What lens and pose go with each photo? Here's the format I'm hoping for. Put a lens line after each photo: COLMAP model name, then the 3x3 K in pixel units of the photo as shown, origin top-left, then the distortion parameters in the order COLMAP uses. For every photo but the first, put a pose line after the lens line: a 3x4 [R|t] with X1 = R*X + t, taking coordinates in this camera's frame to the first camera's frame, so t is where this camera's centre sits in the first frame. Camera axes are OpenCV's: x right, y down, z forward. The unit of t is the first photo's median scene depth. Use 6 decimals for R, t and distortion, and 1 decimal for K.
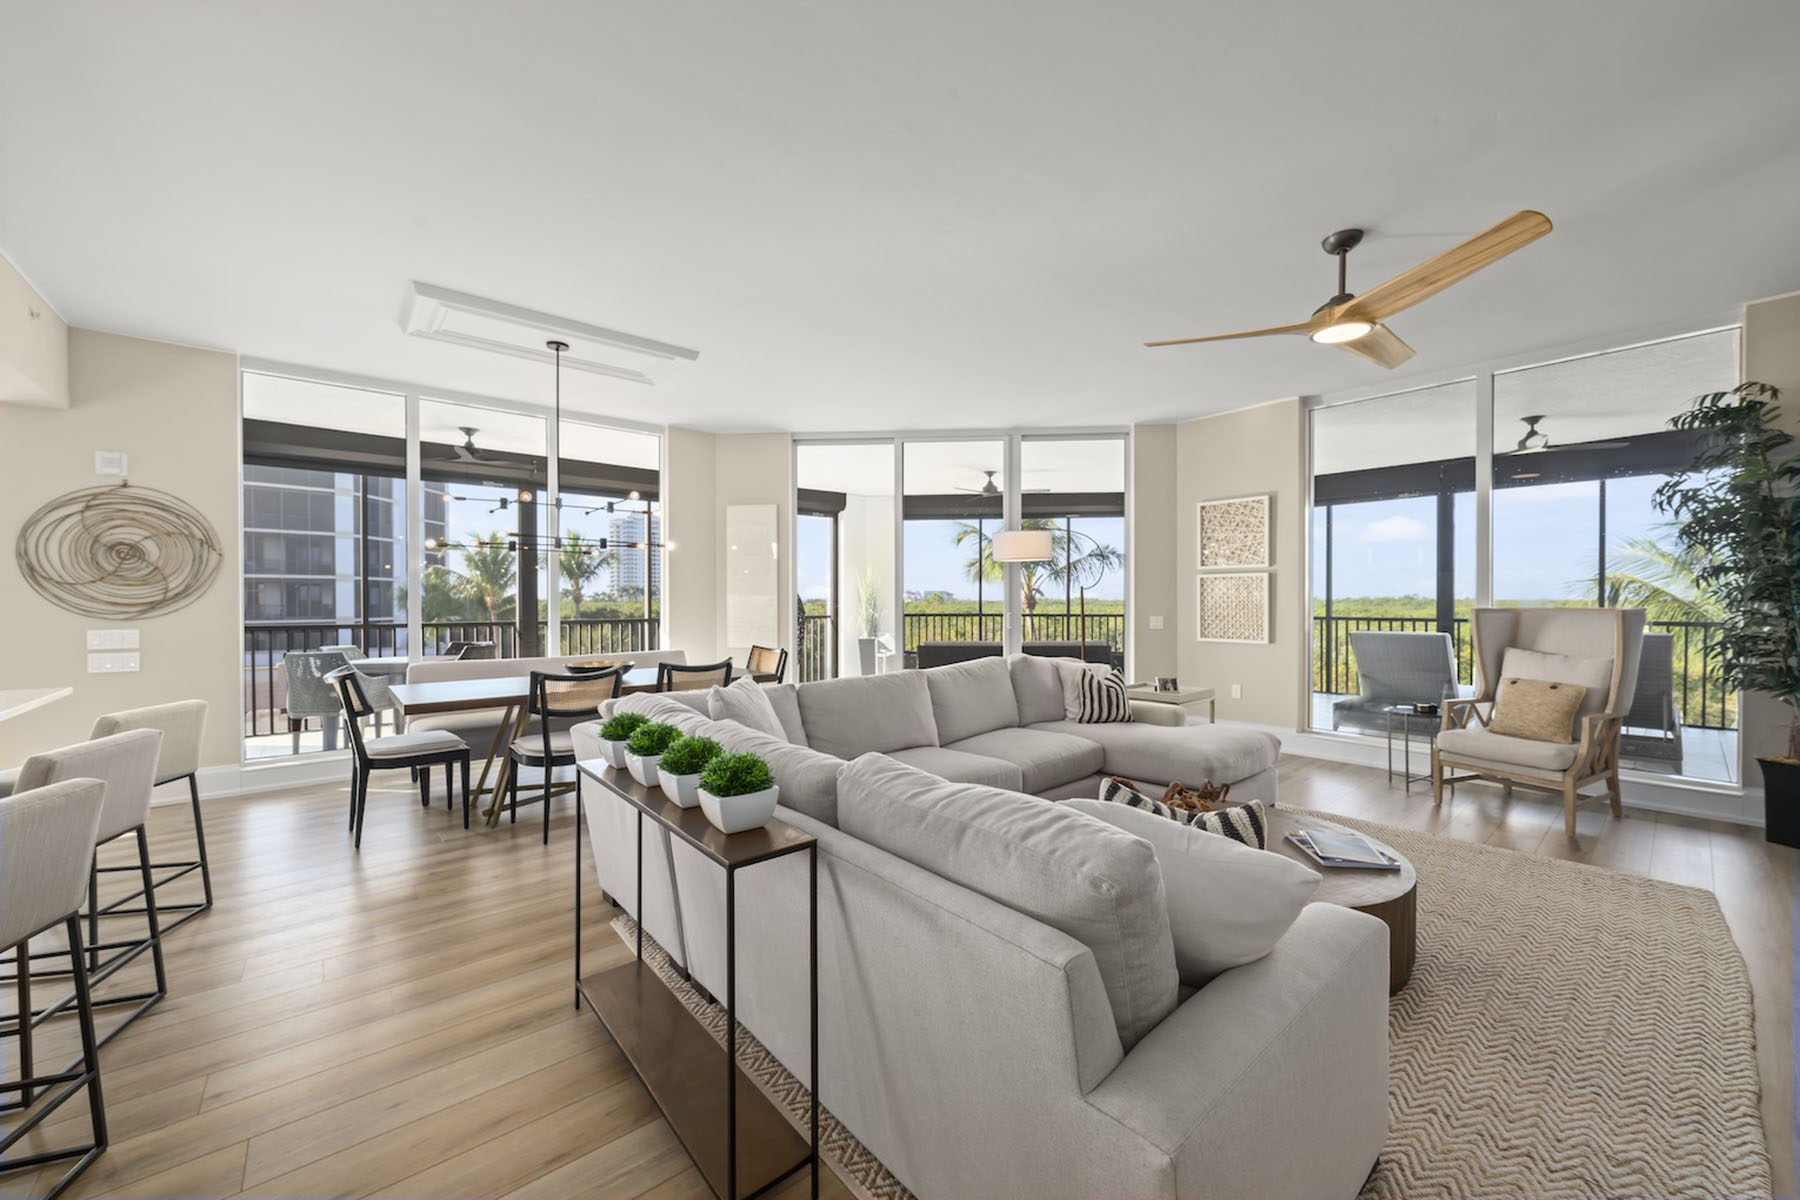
lens RADIAL K [[676.4, 0, 900.0], [0, 676.4, 600.0], [0, 0, 1]] dist [0.000804, 0.000095]
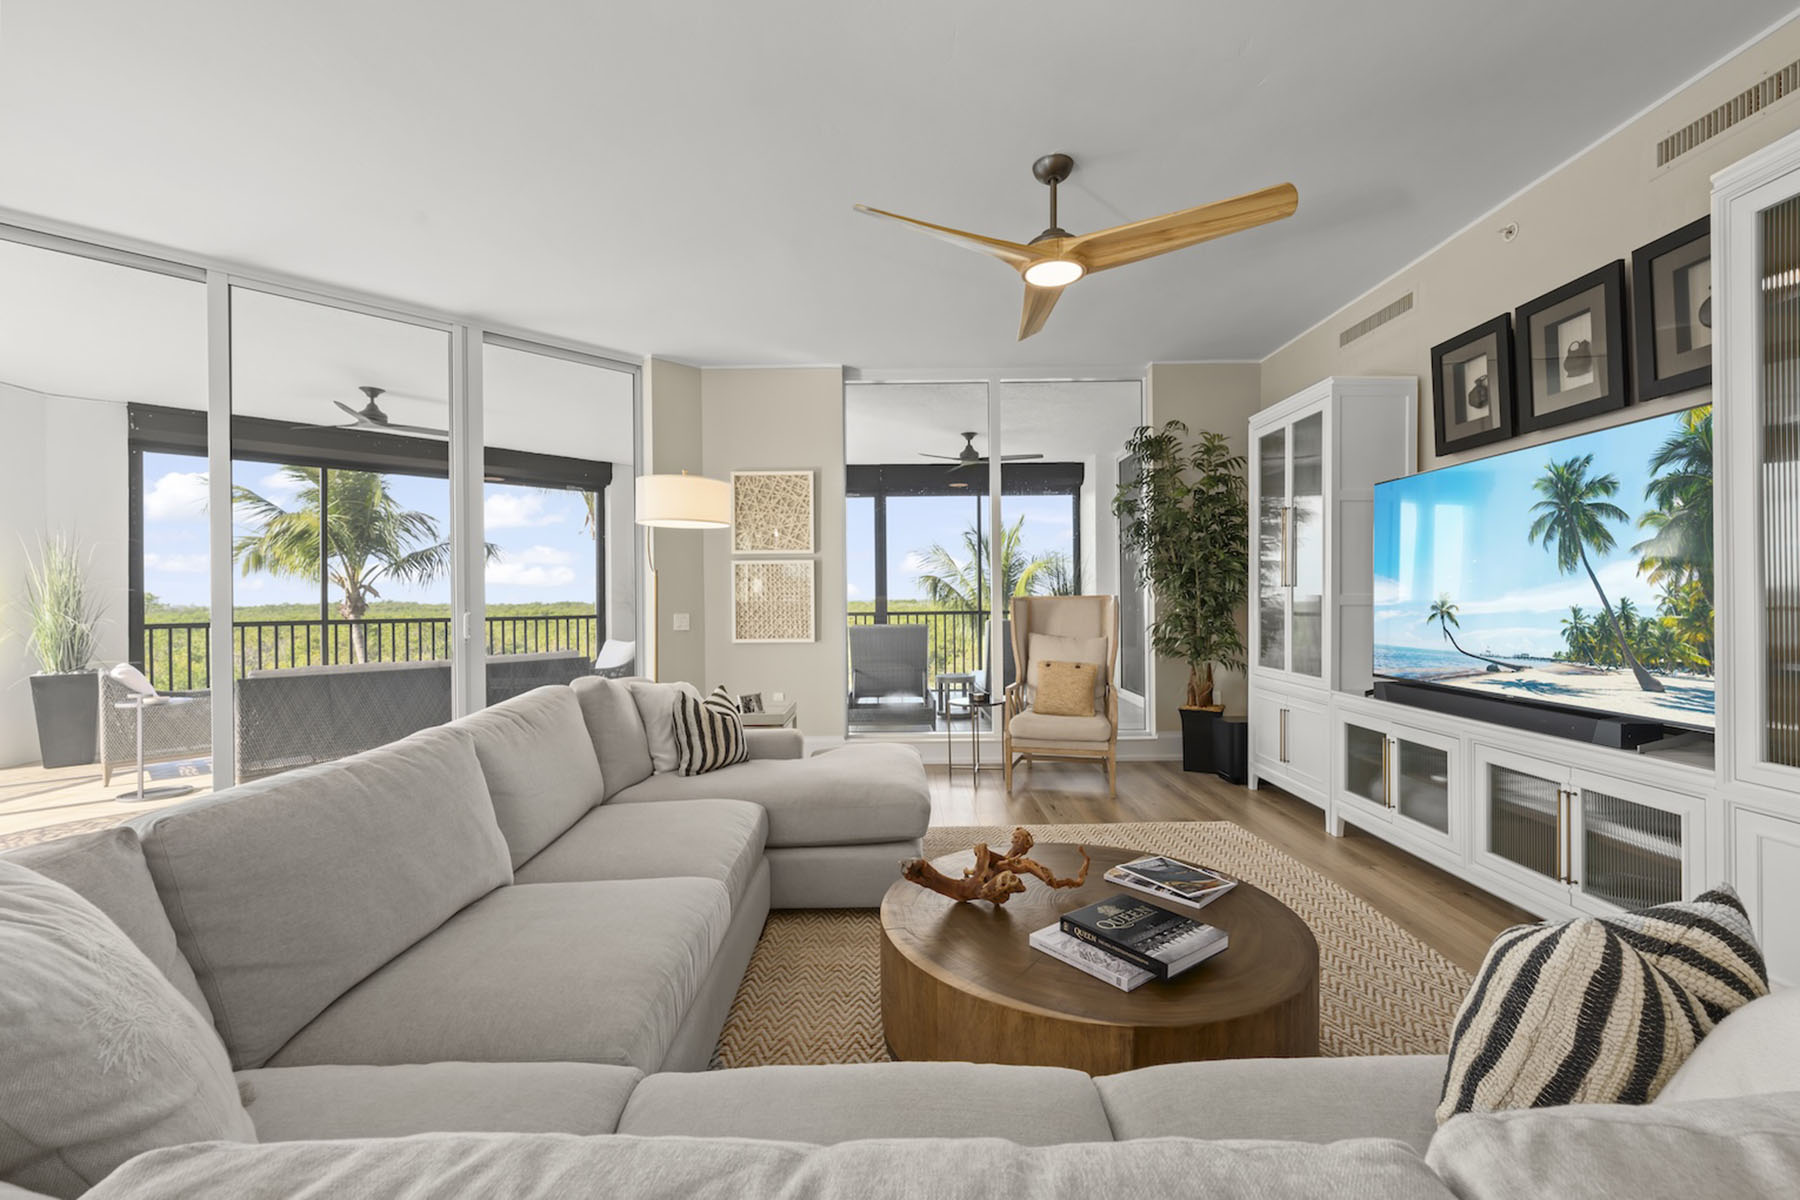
lens RADIAL K [[748.8, 0, 900.0], [0, 748.8, 600.0], [0, 0, 1]] dist [-0.001499, 0.000124]
pose [[0.652105, -0.005851, 0.758106, -0.097110], [0.008725, 0.999962, 0.000213, 0.009863], [-0.758078, 0.006475, 0.652131, 0.250201]]
